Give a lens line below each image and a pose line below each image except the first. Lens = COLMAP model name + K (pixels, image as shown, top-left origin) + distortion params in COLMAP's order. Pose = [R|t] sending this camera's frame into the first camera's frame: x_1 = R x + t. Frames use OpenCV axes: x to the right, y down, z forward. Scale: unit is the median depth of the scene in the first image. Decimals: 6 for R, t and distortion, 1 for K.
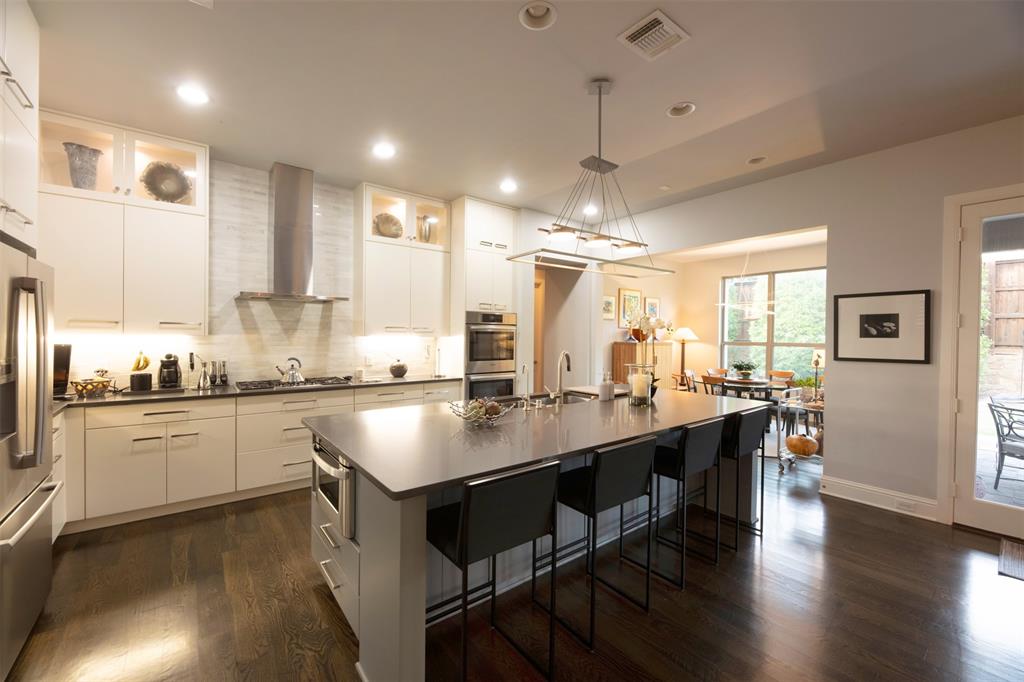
lens RADIAL K [[412.5, 0, 510.9], [0, 412.5, 339.2], [0, 0, 1]] dist [0.001578, -0.003962]
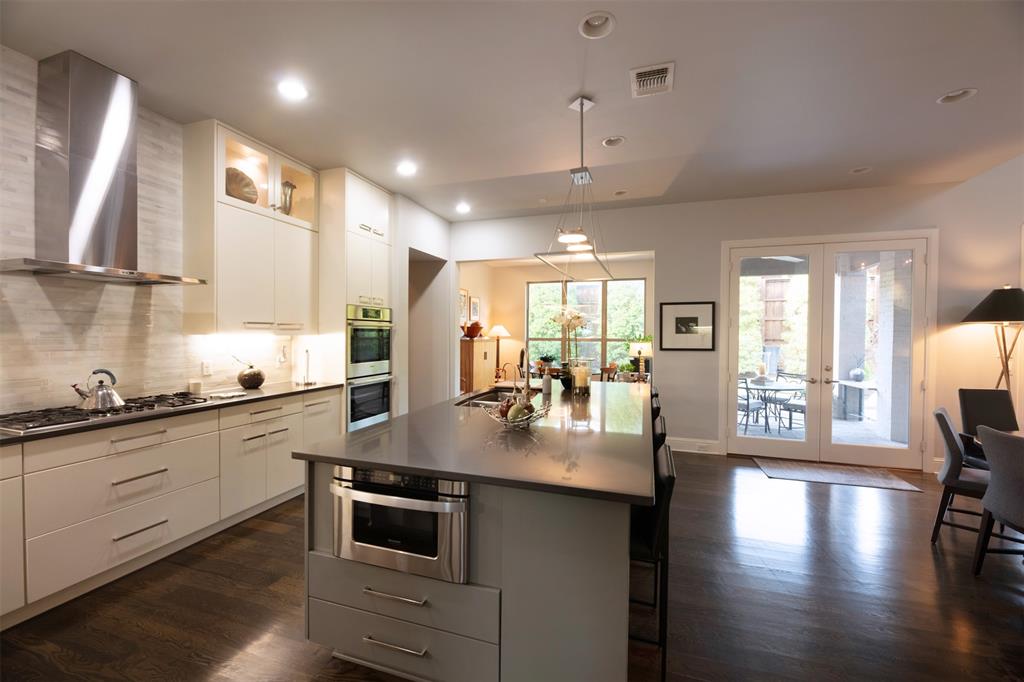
lens RADIAL K [[412.5, 0, 510.9], [0, 412.5, 339.2], [0, 0, 1]] dist [0.001578, -0.003962]
pose [[0.830112, -0.011697, 0.557475, -0.317440], [0.008078, 0.999927, 0.008952, -0.001790], [-0.557539, -0.002928, 0.830146, 0.114304]]
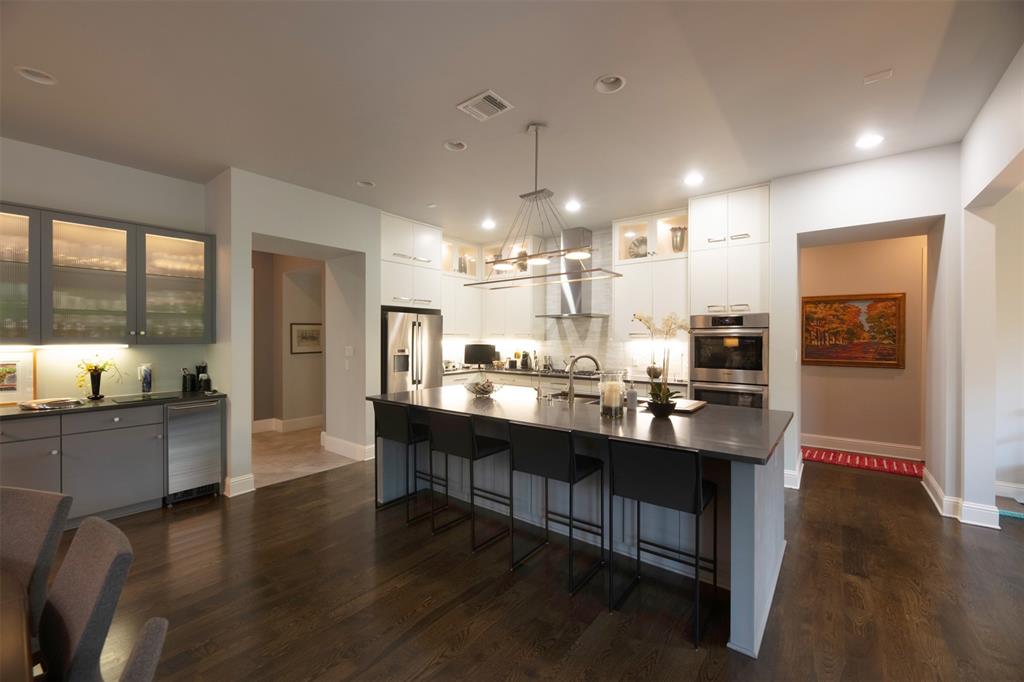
lens RADIAL K [[412.5, 0, 510.9], [0, 412.5, 339.2], [0, 0, 1]] dist [0.001578, -0.003962]
pose [[0.240600, -0.006119, -0.970605, 0.771124], [-0.010588, 0.999904, -0.008929, 0.000740], [0.970567, 0.012425, 0.240512, 0.372619]]
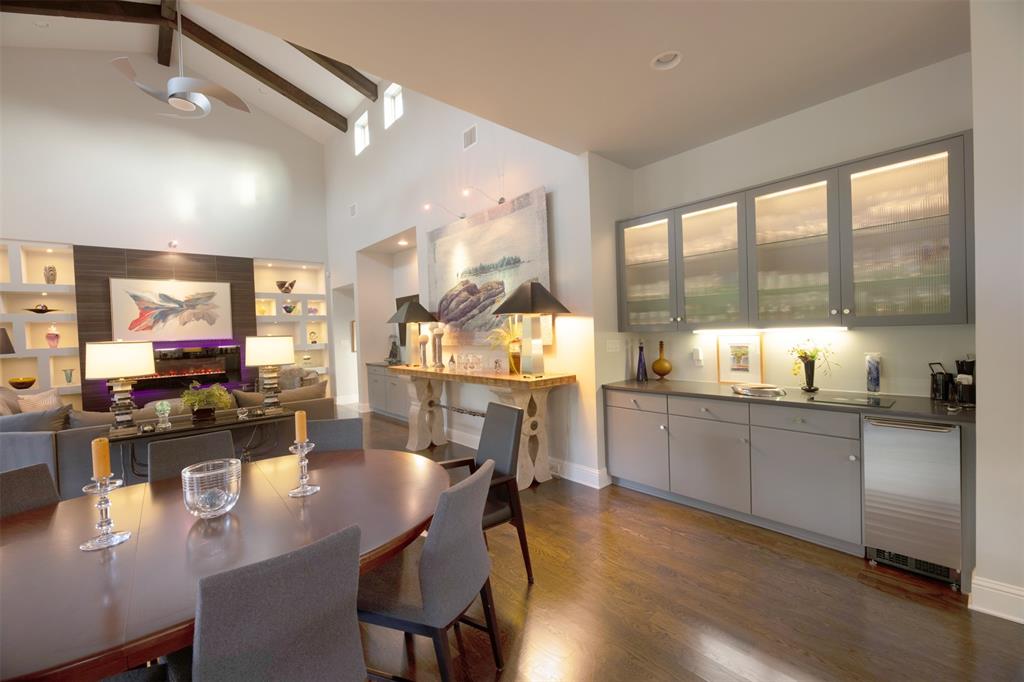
lens RADIAL K [[412.5, 0, 510.9], [0, 412.5, 339.2], [0, 0, 1]] dist [0.001578, -0.003962]
pose [[-0.997457, 0.027943, -0.065558, 0.348107], [0.025769, 0.999097, 0.033772, -0.003489], [0.066442, 0.031997, -0.997277, 0.428951]]
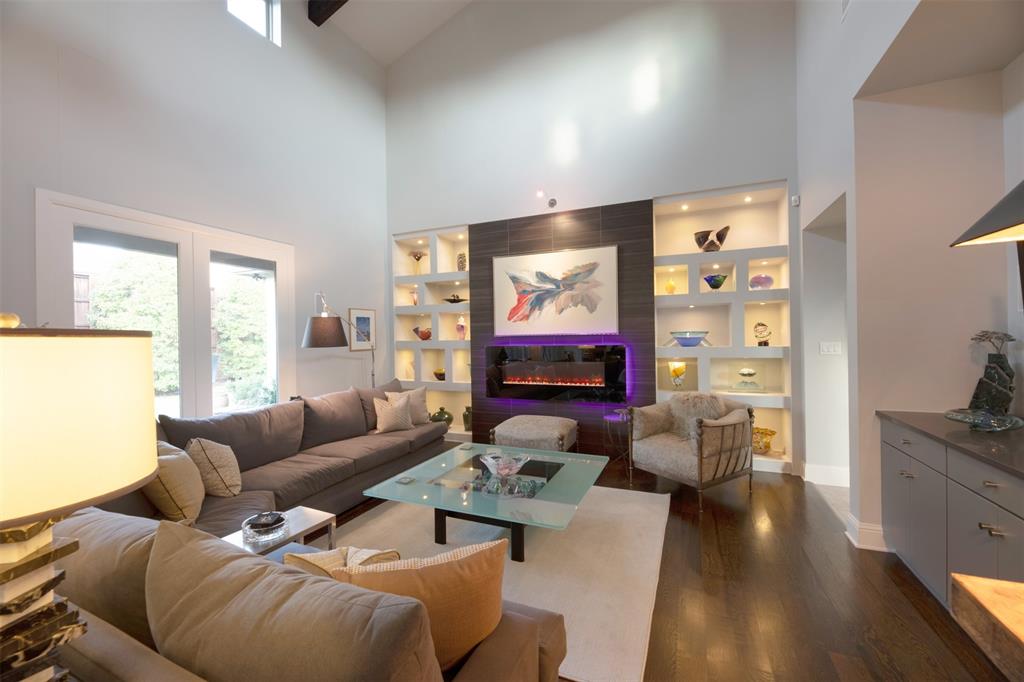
lens RADIAL K [[412.5, 0, 510.9], [0, 412.5, 339.2], [0, 0, 1]] dist [0.001578, -0.003962]
pose [[-0.484772, -0.004116, 0.874631, 0.575859], [0.022384, 0.999603, 0.017110, 0.012179], [-0.874354, 0.027872, -0.484487, -0.572126]]
